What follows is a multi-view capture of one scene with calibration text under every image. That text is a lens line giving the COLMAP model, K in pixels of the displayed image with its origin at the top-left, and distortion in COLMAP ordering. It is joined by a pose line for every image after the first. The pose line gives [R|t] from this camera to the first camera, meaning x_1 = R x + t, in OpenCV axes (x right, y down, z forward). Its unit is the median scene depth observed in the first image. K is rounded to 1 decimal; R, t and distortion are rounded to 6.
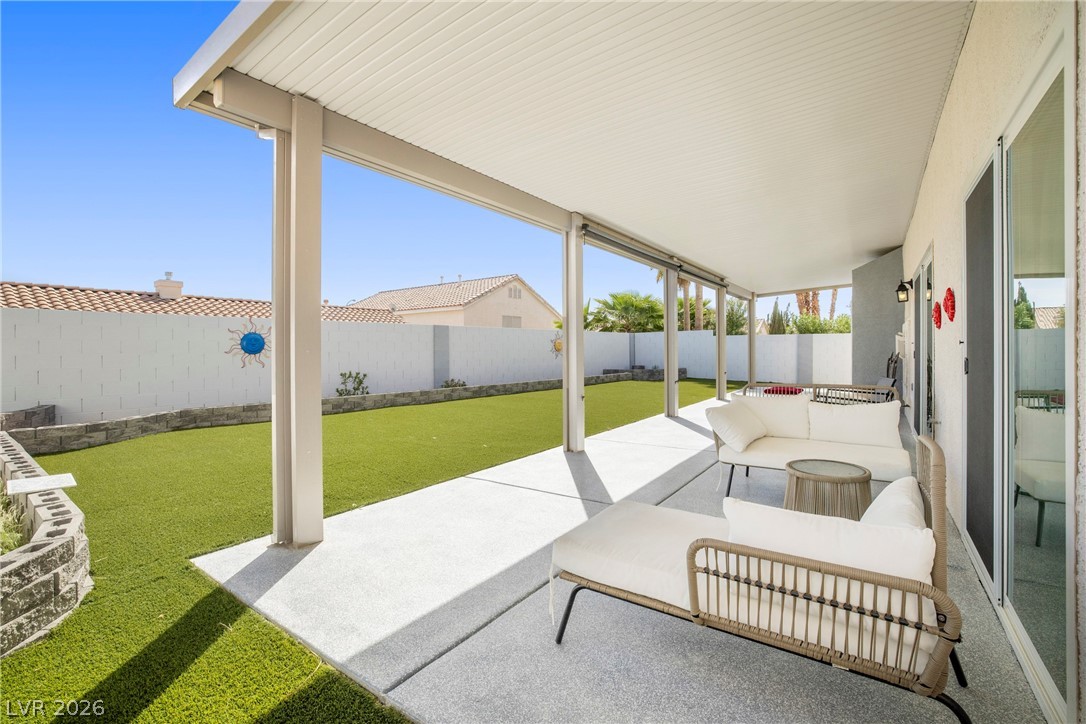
lens RADIAL K [[463.5, 0, 541.2], [0, 463.5, 355.1], [0, 0, 1]] dist [-0.019875, 0.005072]
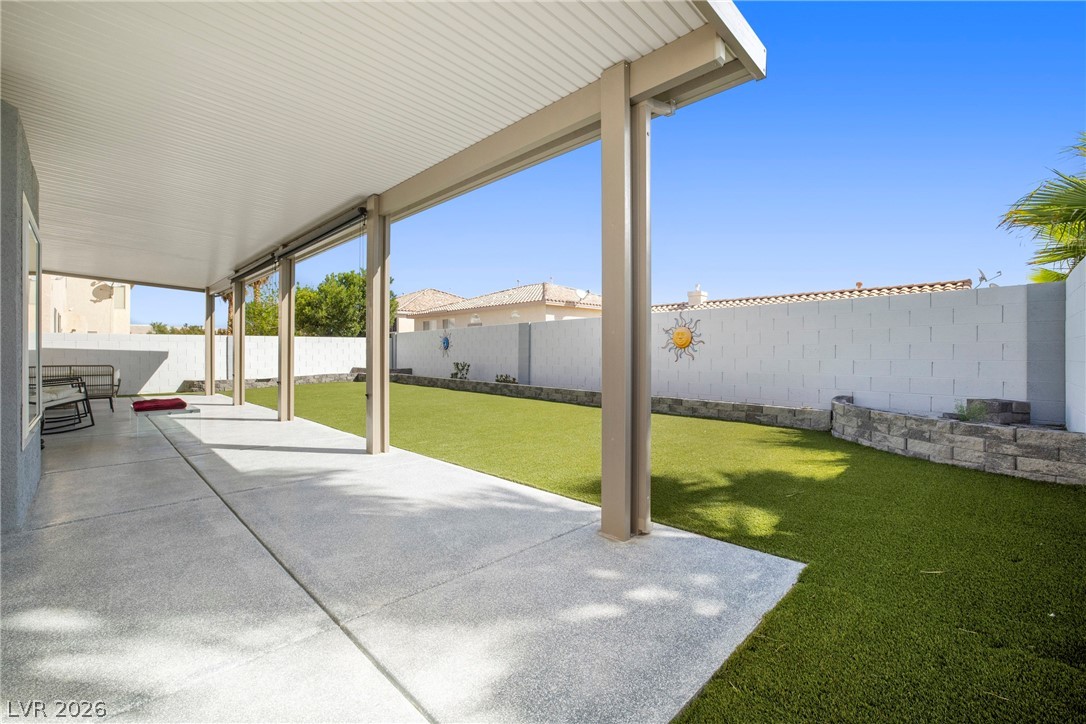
lens RADIAL K [[463.5, 0, 546.2], [0, 463.5, 357.1], [0, 0, 1]] dist [-0.019875, 0.005072]
pose [[-0.143023, 0.010270, -0.989666, 0.794833], [-0.016378, 0.999785, 0.012742, -0.002754], [0.989584, 0.018031, -0.142824, 1.194083]]
